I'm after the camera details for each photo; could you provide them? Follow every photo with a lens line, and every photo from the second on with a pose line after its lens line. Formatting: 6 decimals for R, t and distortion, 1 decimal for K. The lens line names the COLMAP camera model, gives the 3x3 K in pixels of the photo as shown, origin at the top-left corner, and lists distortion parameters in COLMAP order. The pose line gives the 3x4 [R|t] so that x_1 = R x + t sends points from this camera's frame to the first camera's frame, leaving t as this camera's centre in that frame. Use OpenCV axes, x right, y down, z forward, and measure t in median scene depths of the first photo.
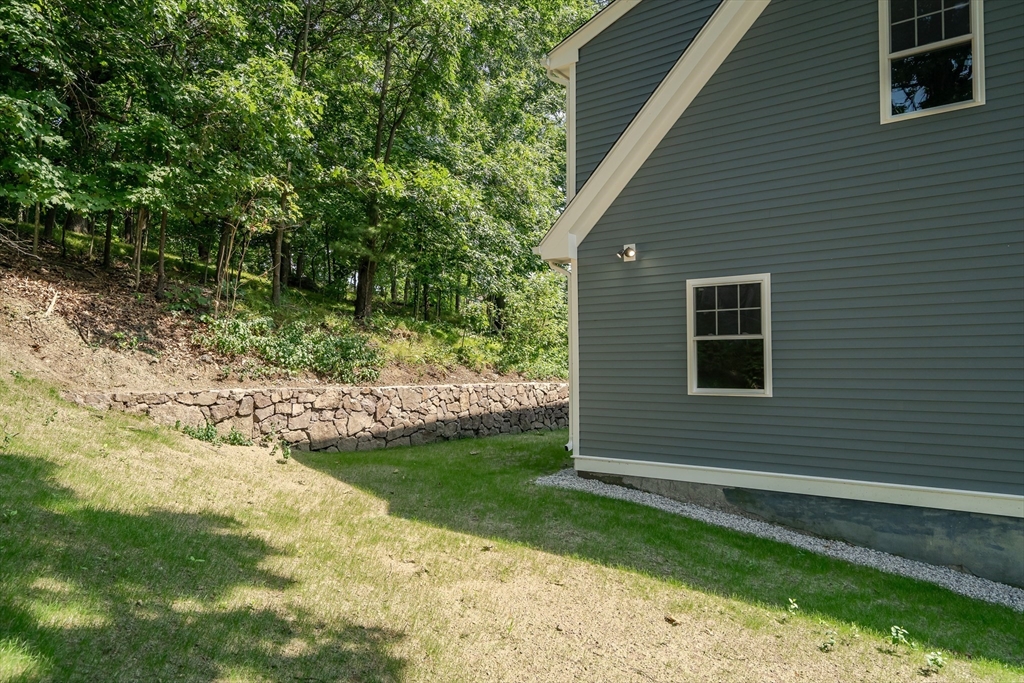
lens RADIAL K [[646.1, 0, 512.0], [0, 646.1, 341.5], [0, 0, 1]] dist [0.002611, 0.000551]
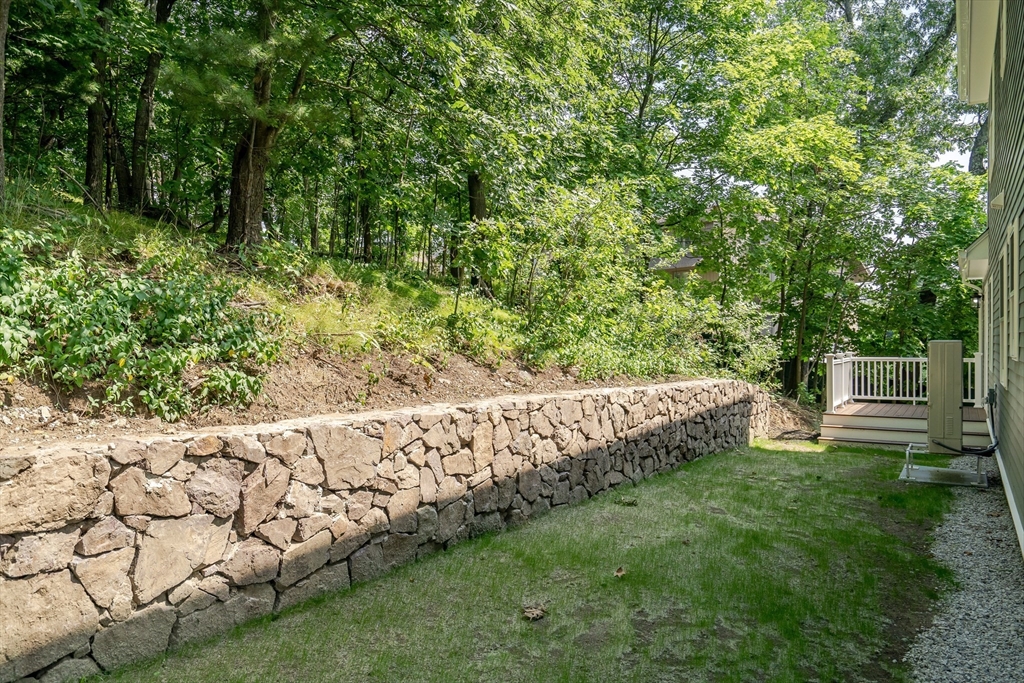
lens RADIAL K [[771.1, 0, 512.0], [0, 771.1, 341.5], [0, 0, 1]] dist [0.005822, 0.001570]
pose [[0.997756, 0.000729, 0.066946, -0.089439], [-0.002926, 0.999460, 0.032717, 0.011978], [-0.066886, -0.032840, 0.997220, 0.531939]]
